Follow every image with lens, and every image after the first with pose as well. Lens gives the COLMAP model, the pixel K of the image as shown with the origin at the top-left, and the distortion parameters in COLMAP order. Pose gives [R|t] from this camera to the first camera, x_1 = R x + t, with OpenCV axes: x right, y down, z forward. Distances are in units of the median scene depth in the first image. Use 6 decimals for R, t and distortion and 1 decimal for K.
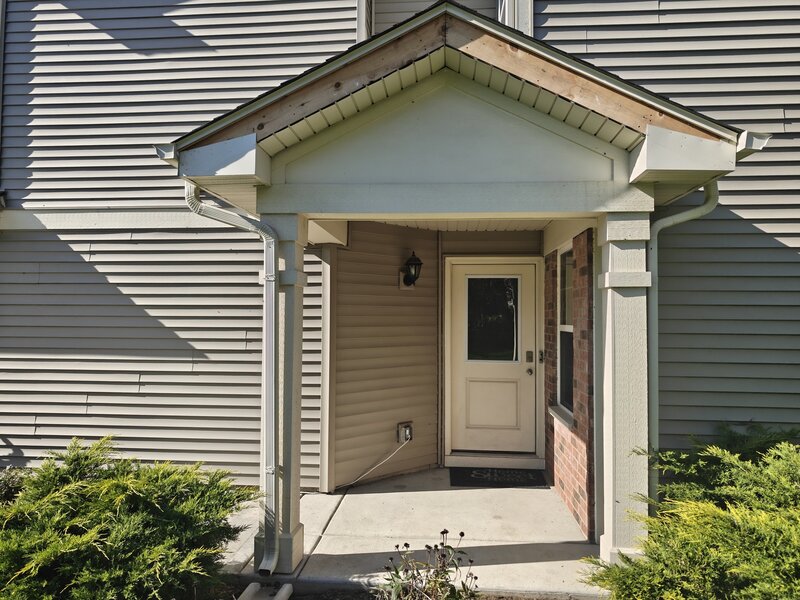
lens RADIAL K [[552.0, 0, 403.4], [0, 552.0, 303.4], [0, 0, 1]] dist [0.001531, 0.001726]
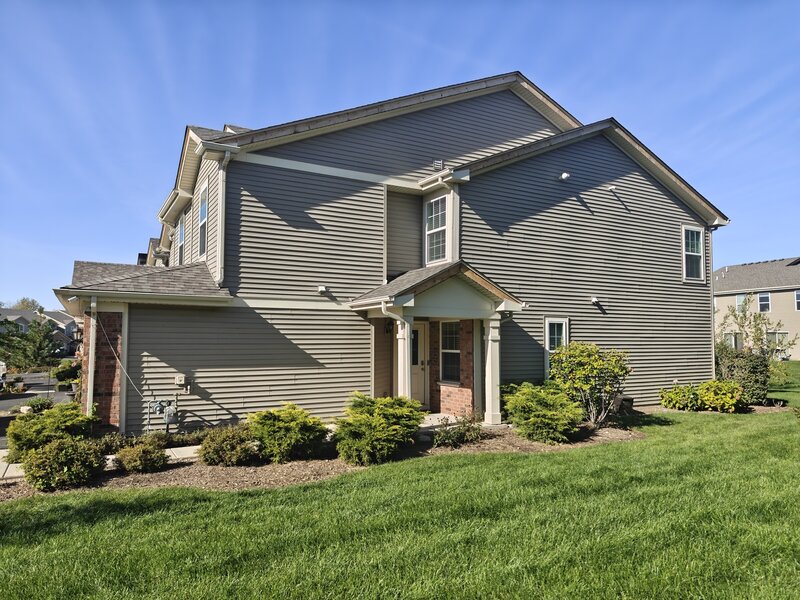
lens RADIAL K [[552.0, 0, 397.1], [0, 552.0, 300.1], [0, 0, 1]] dist [0.001531, 0.001726]
pose [[0.833084, 0.034736, 0.552055, -1.344843], [-0.013342, 0.998998, -0.042725, -0.080407], [-0.552986, 0.028228, 0.832712, -1.045453]]
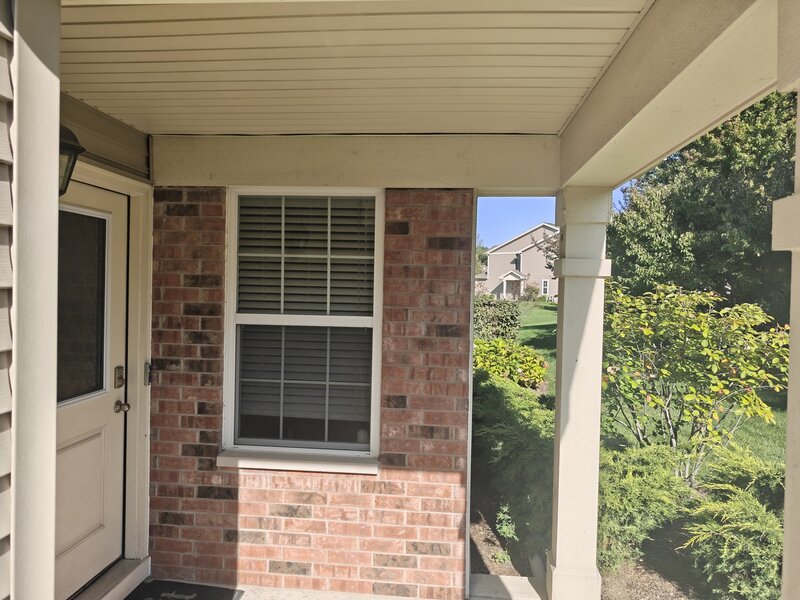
lens RADIAL K [[552.0, 0, 401.7], [0, 552.0, 294.8], [0, 0, 1]] dist [0.001531, 0.001726]
pose [[0.012695, -0.025007, 0.999607, -0.316175], [-0.045423, 0.998641, 0.025560, -0.004441], [-0.998887, -0.045730, 0.011542, 0.845916]]
